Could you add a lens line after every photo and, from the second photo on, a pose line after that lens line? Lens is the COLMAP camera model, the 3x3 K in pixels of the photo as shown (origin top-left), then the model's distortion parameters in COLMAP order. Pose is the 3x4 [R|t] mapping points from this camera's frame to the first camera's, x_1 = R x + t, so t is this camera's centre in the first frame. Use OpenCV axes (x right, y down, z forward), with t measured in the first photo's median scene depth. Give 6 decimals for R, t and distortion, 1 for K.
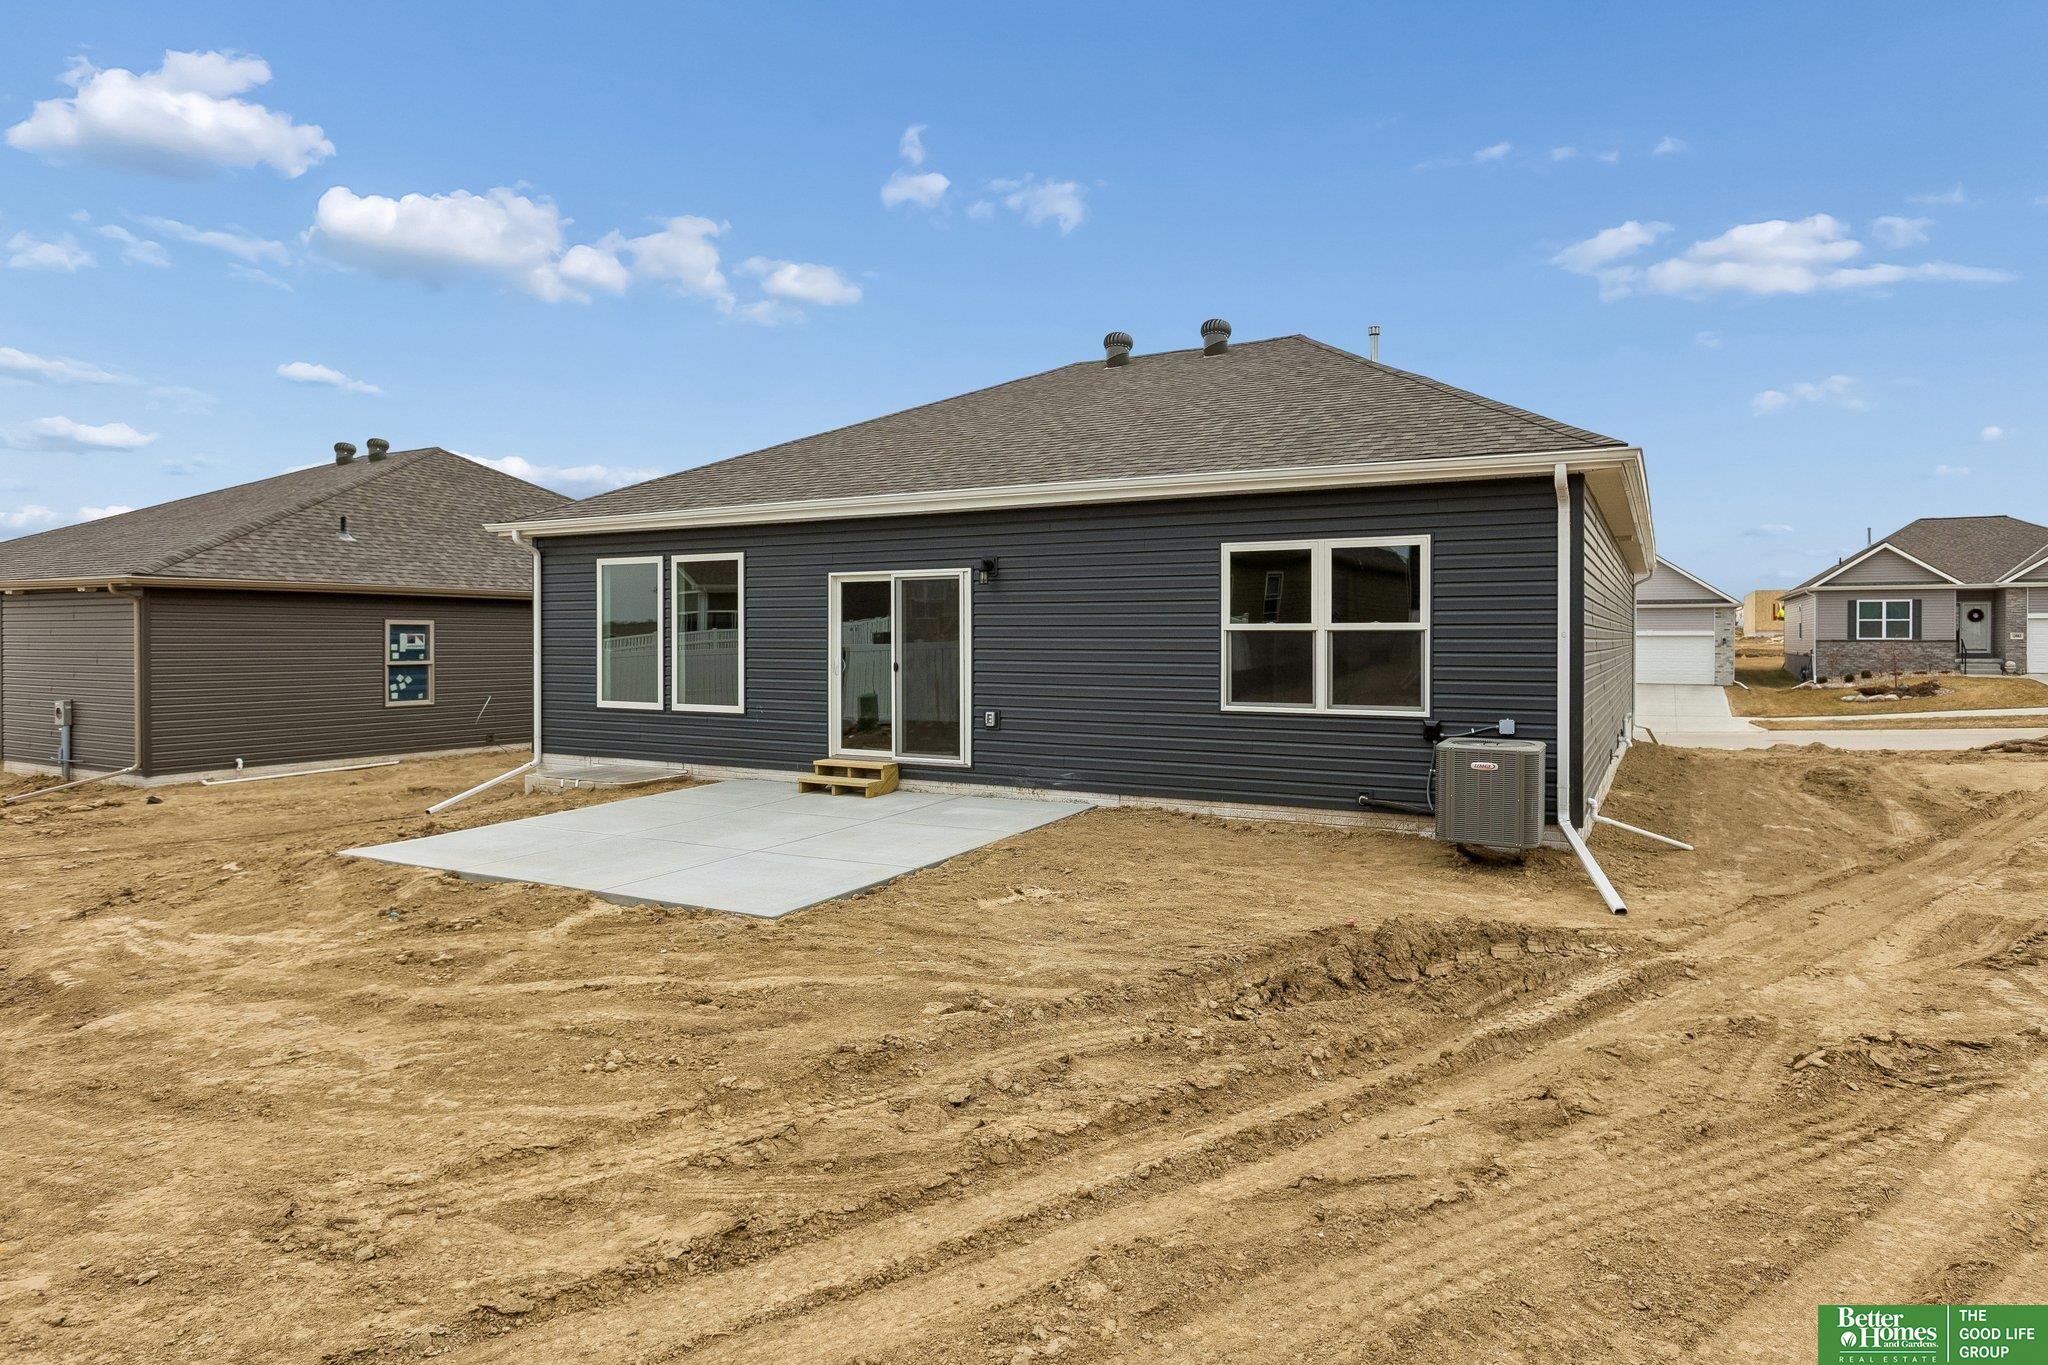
lens RADIAL K [[1176.5, 0, 1025.2], [0, 1176.5, 642.8], [0, 0, 1]] dist [-0.001524, -0.000255]
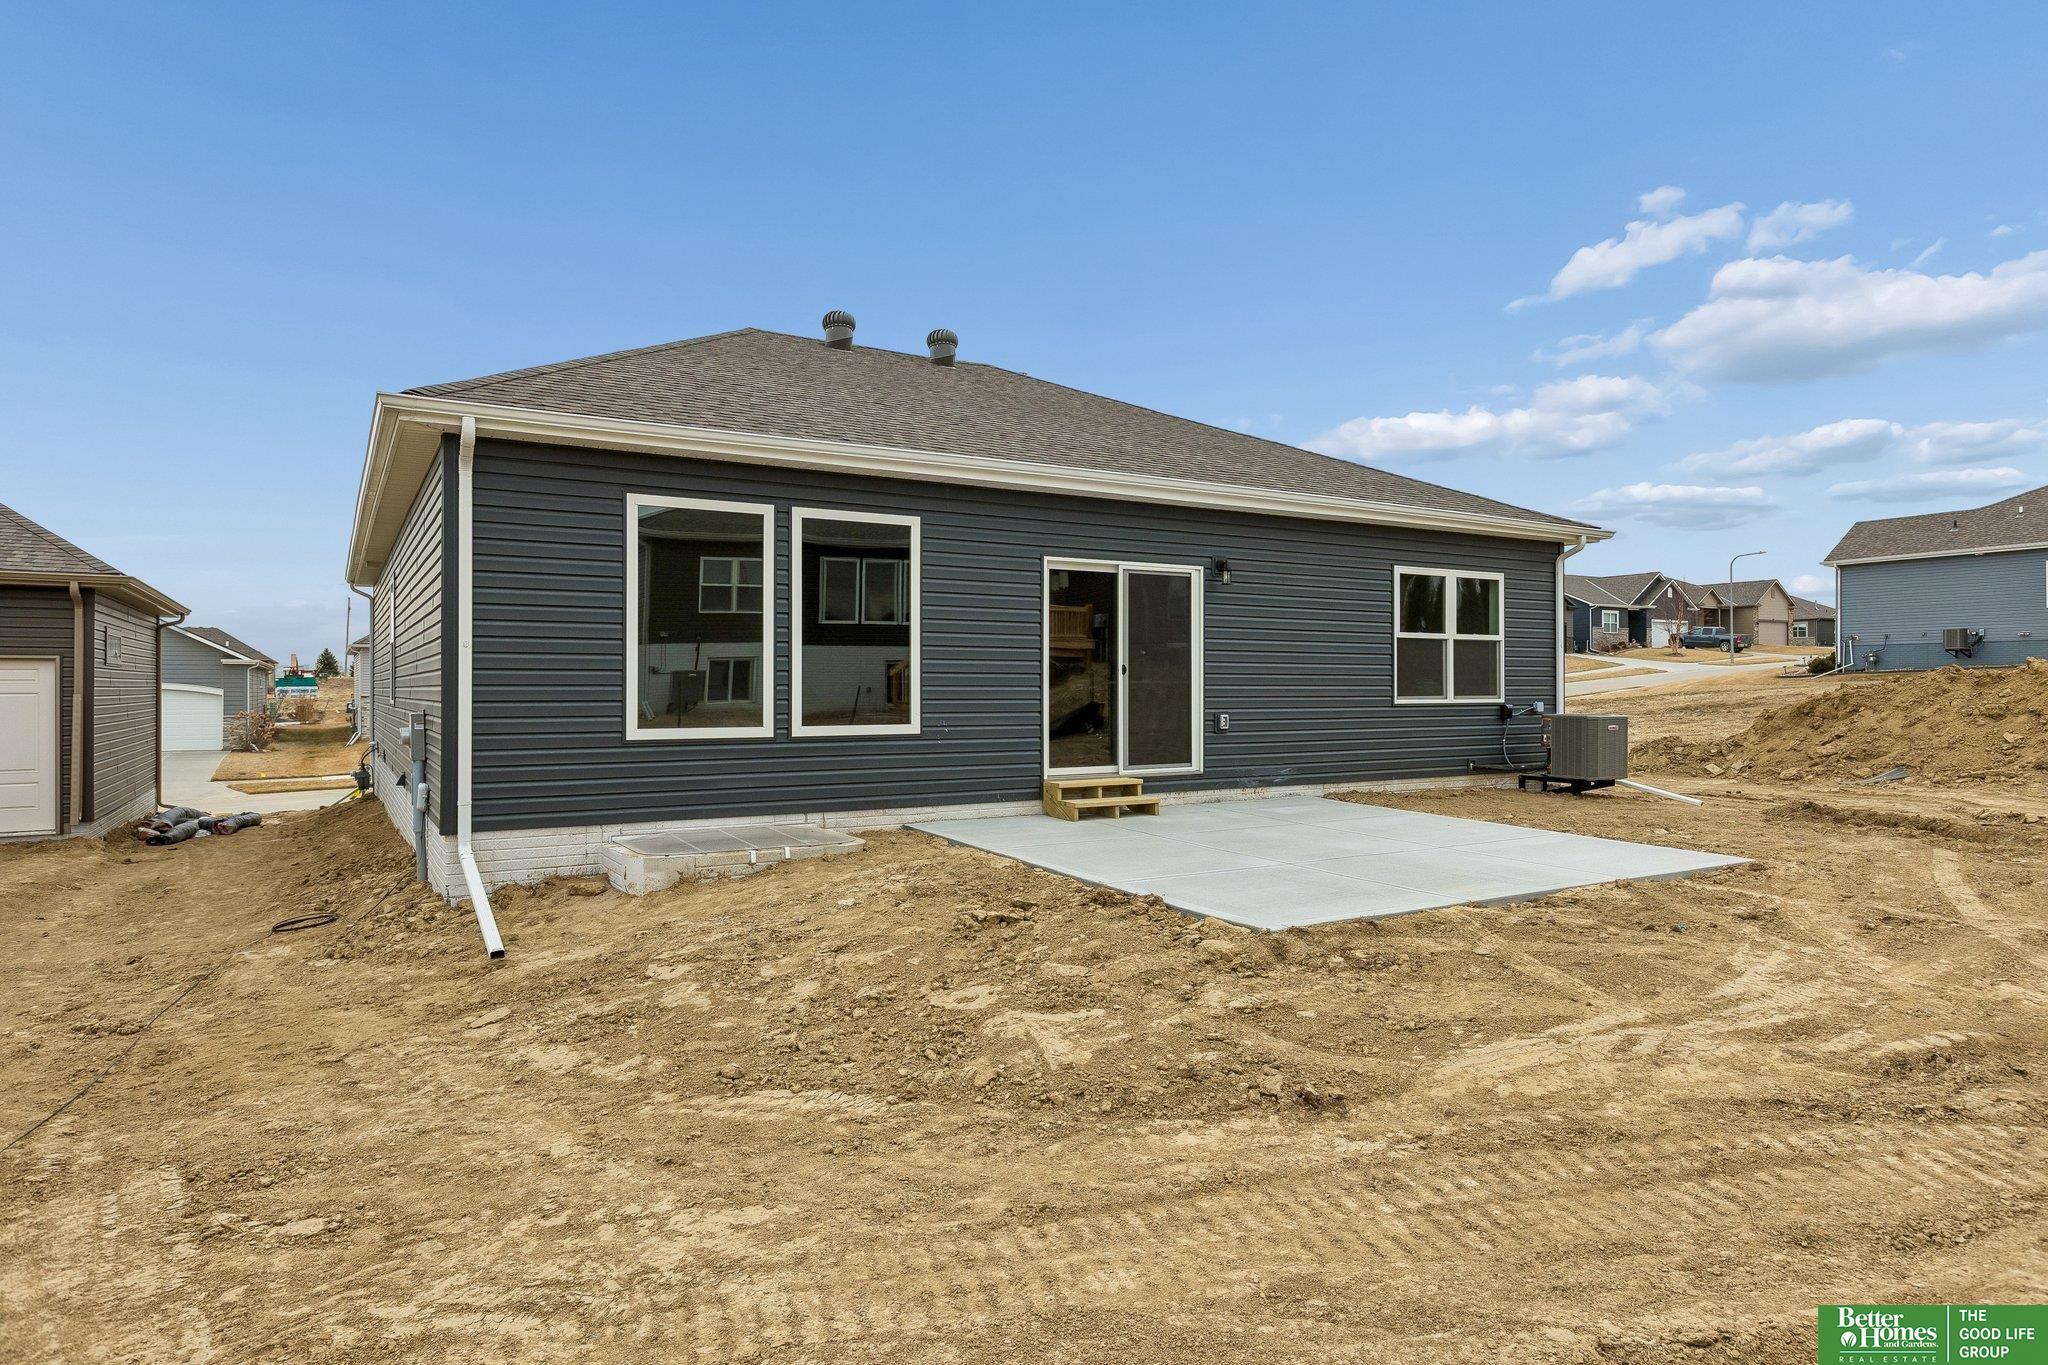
lens RADIAL K [[1213.7, 0, 1054.6], [0, 1213.7, 681.5], [0, 0, 1]] dist [-0.008266, -0.001373]
pose [[0.489965, 0.004091, 0.871732, -0.972002], [0.005996, 0.999950, -0.008063, 0.037972], [-0.871721, 0.009178, 0.489916, 0.618996]]
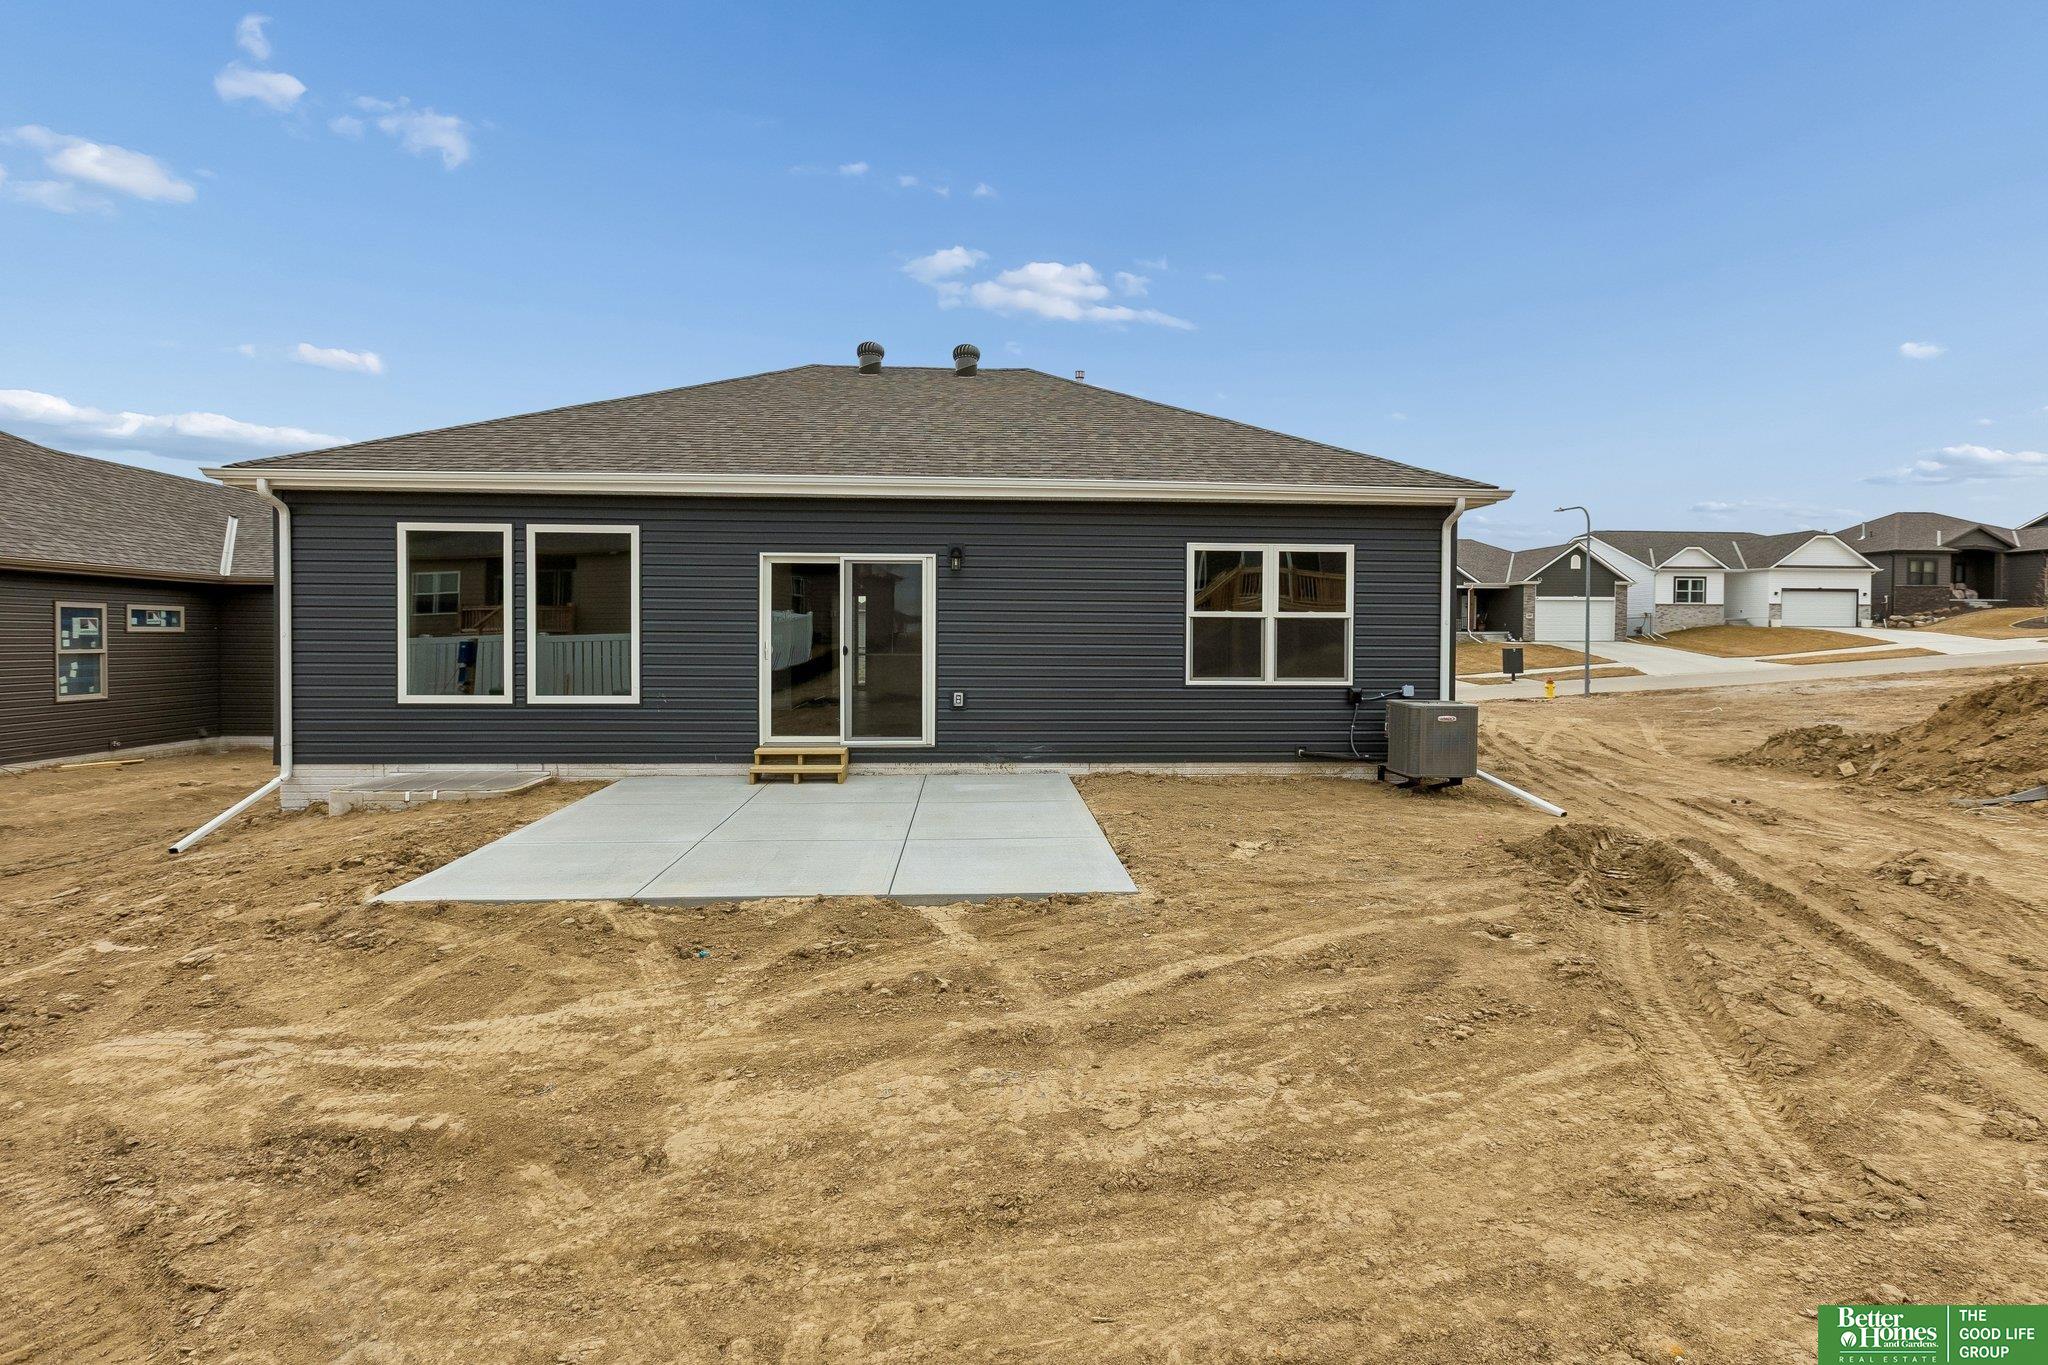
lens RADIAL K [[1034.2, 0, 1027.9], [0, 1034.2, 654.6], [0, 0, 1]] dist [-0.002094, 0.000157]
pose [[0.842035, -0.005017, 0.539400, -0.467828], [-0.002370, 0.999913, 0.013001, 0.012604], [-0.539418, -0.012226, 0.841949, 0.190855]]
